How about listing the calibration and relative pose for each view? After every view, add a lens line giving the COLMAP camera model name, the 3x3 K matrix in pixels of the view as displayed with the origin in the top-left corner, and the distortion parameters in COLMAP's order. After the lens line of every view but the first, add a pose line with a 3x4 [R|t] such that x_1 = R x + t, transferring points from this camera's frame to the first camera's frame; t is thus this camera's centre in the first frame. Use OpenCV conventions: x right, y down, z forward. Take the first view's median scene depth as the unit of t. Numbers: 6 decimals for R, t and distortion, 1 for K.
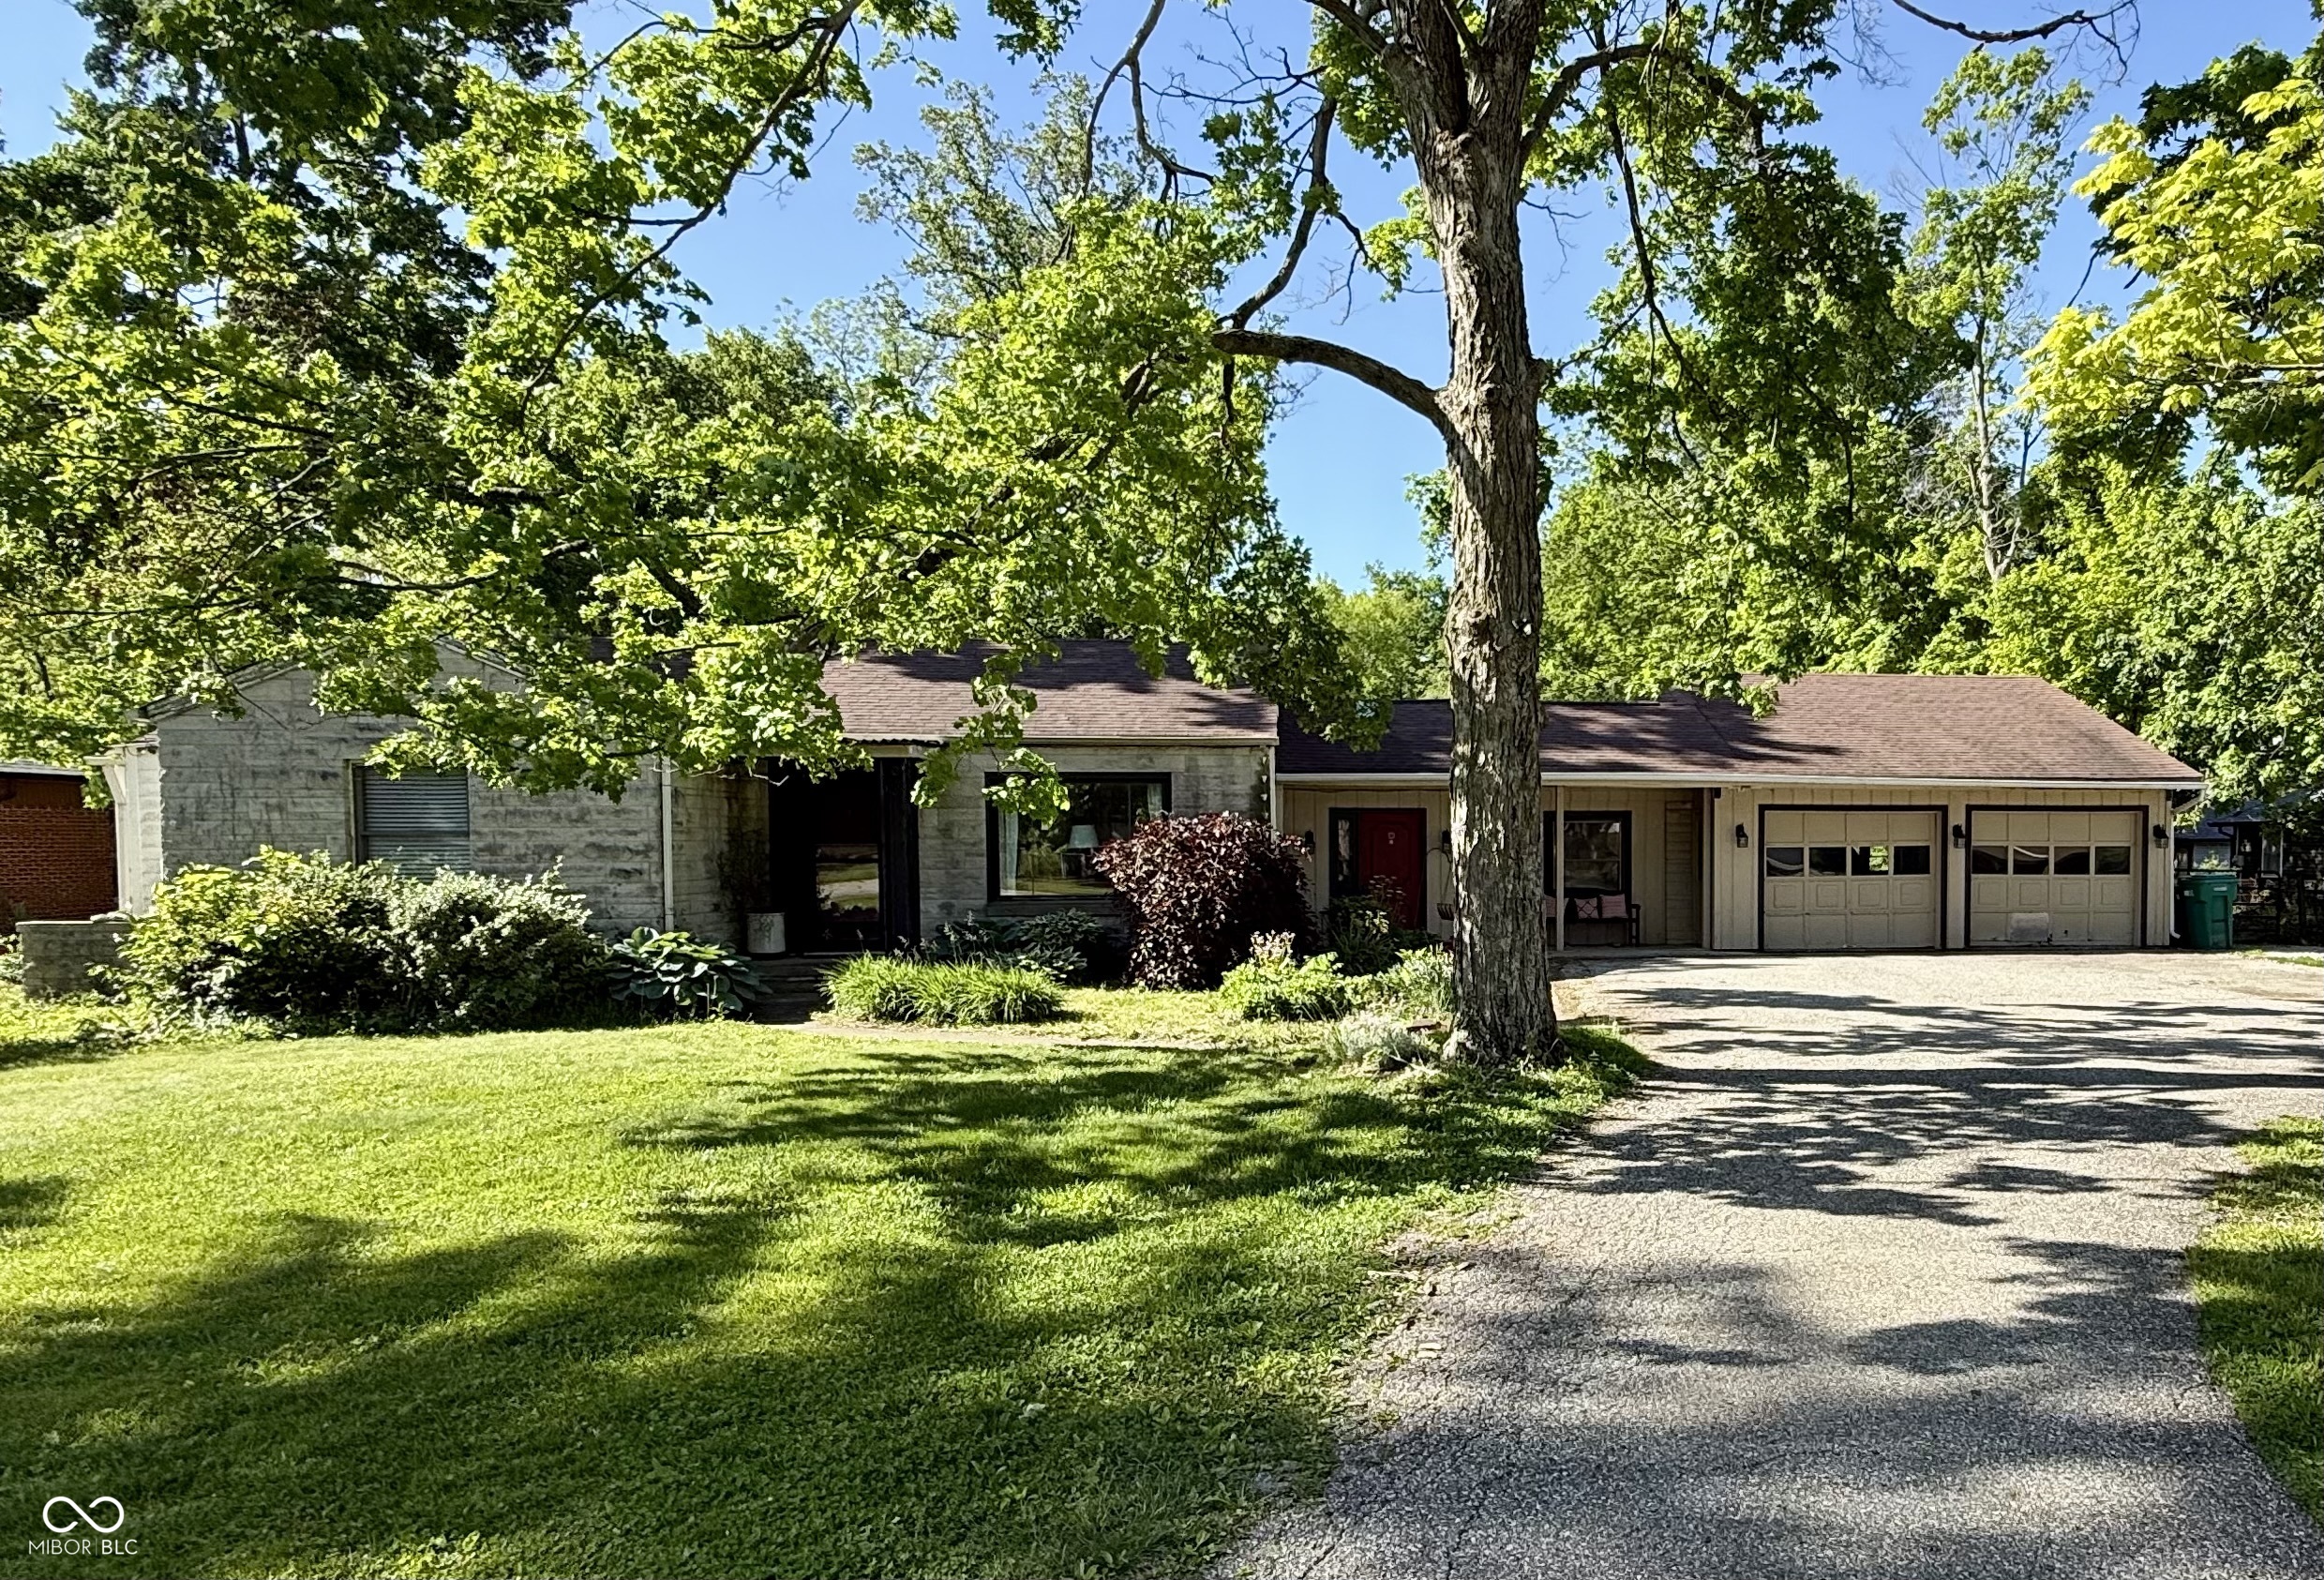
lens RADIAL K [[1193.0, 0, 1161.0], [0, 1193.0, 903.0], [0, 0, 1]] dist [-0.001114, 0.000707]
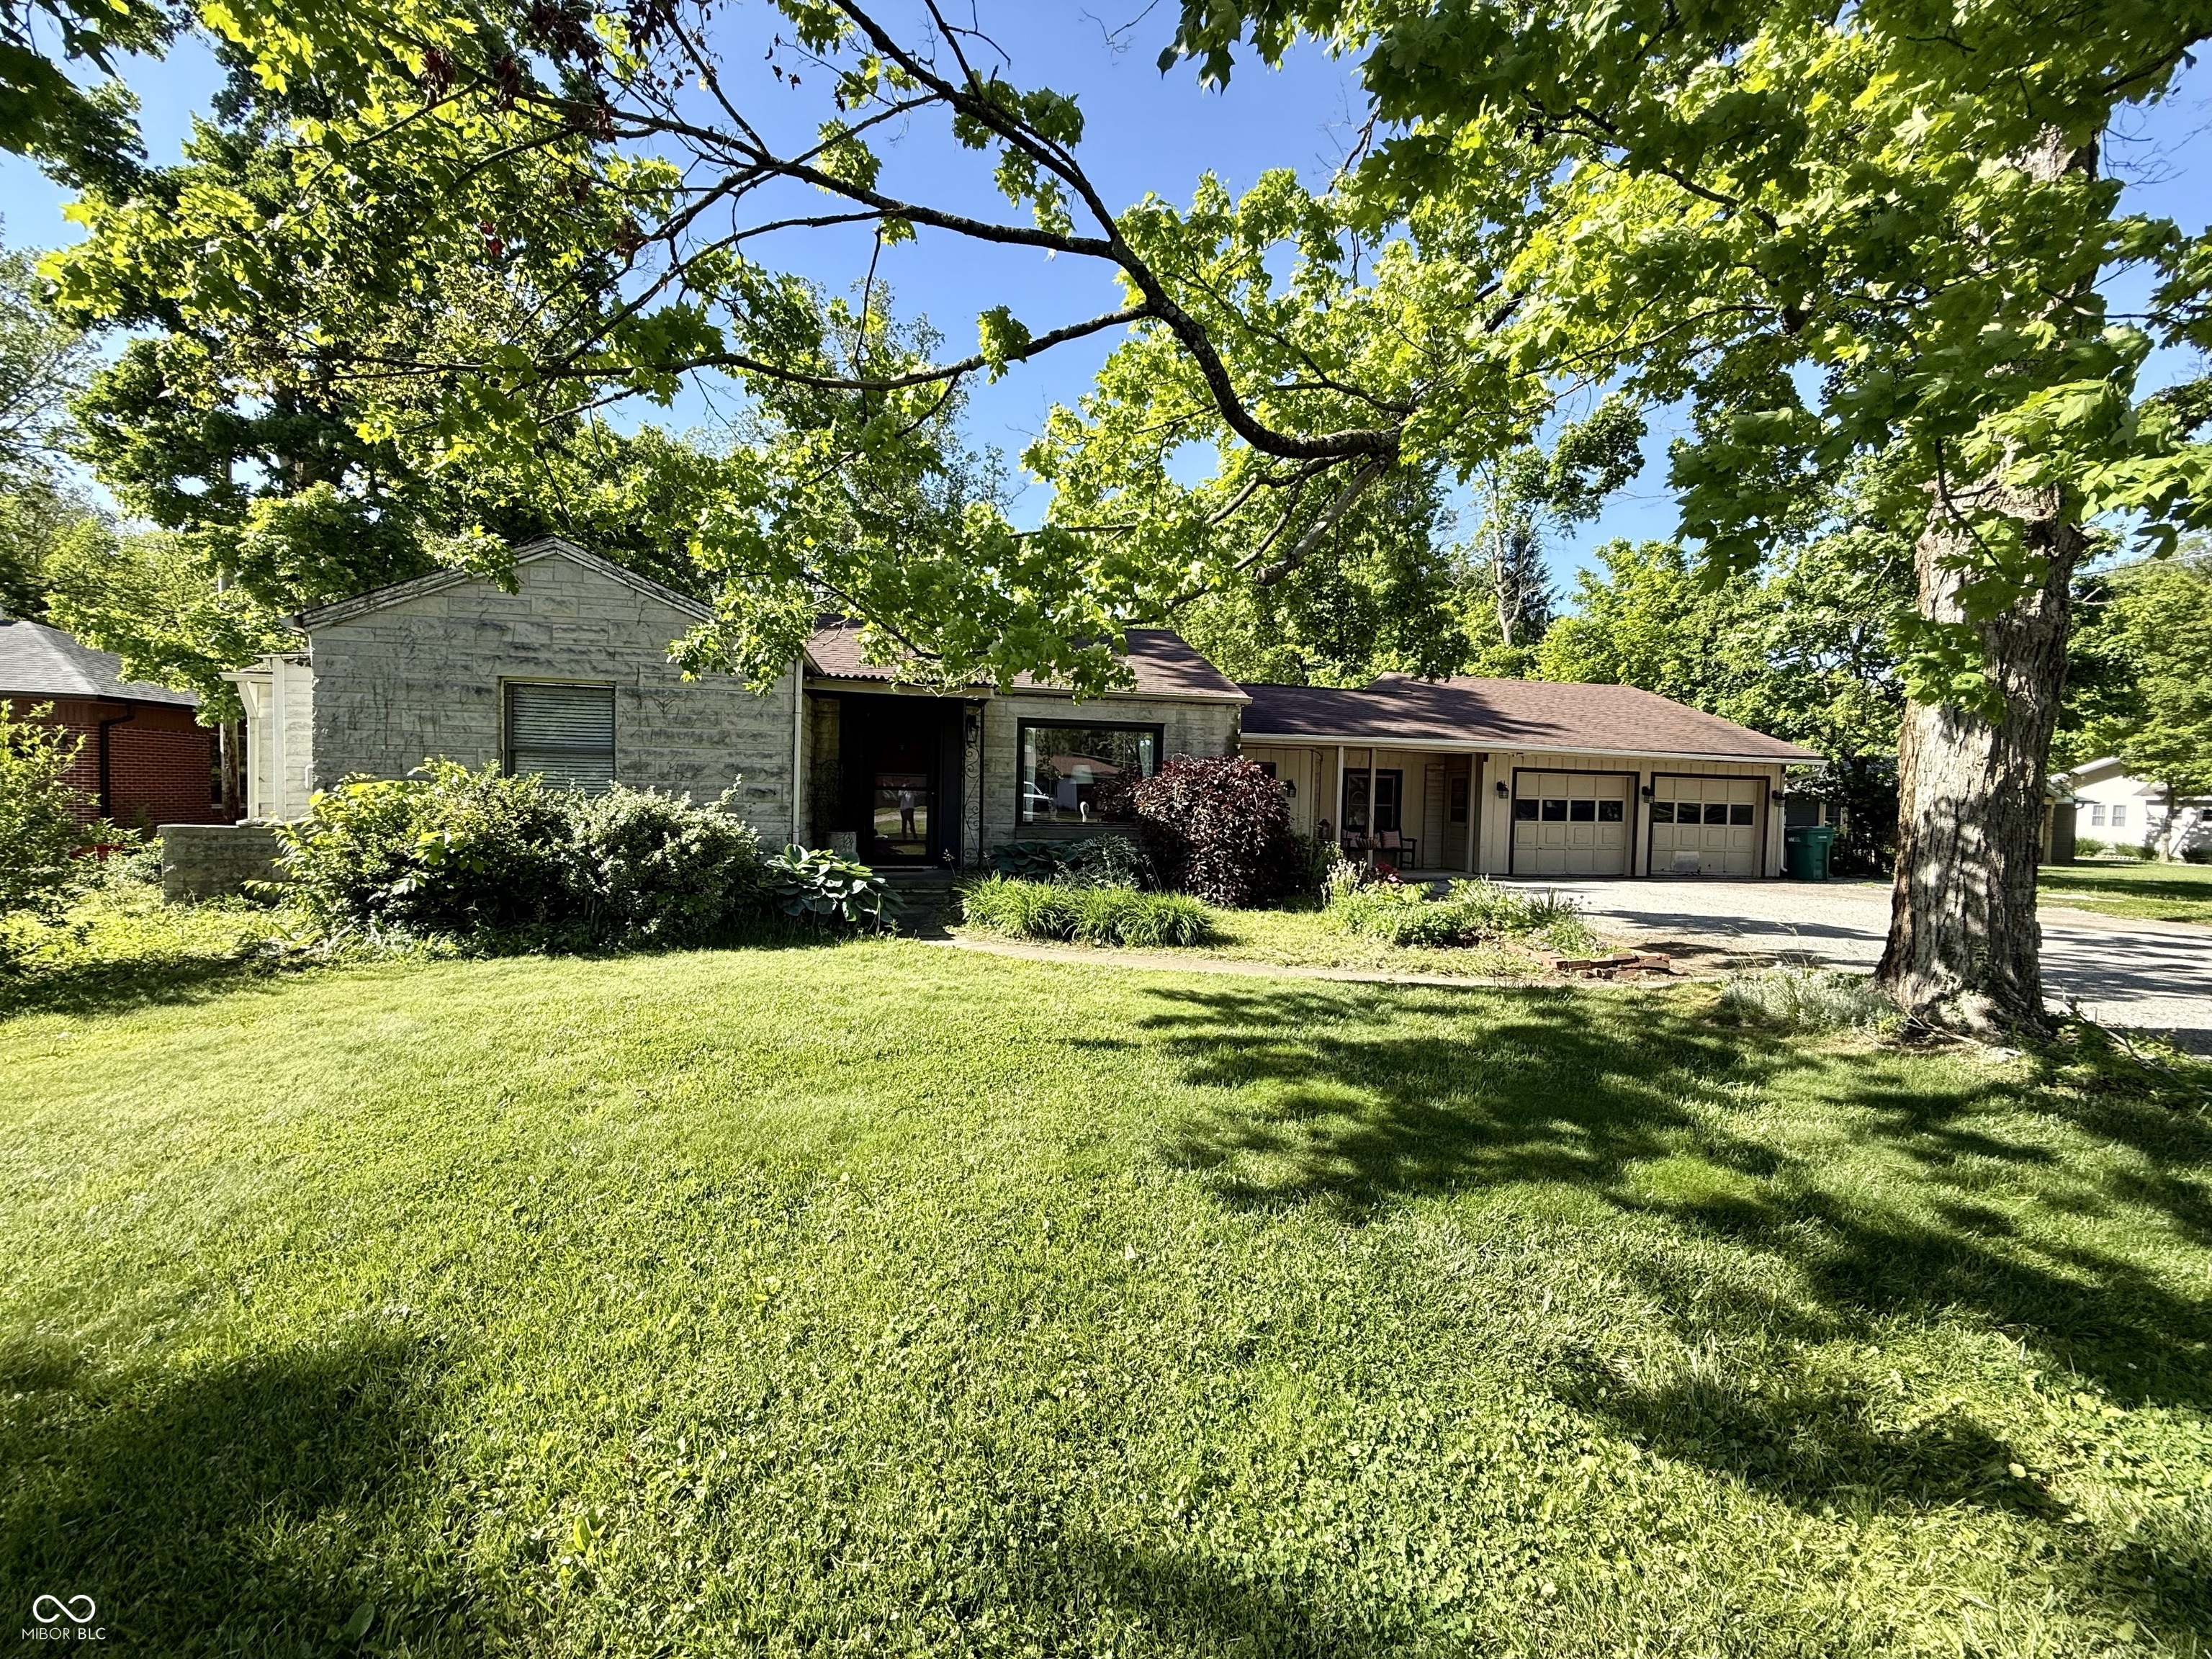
lens RADIAL K [[887.0, 0, 1106.0], [0, 887.0, 829.5], [0, 0, 1]] dist [-0.000167, -0.000118]
pose [[0.997267, 0.023465, 0.070059, -0.251971], [-0.023464, 0.999724, -0.000842, 0.001320], [-0.070059, -0.000804, 0.997543, 0.232225]]
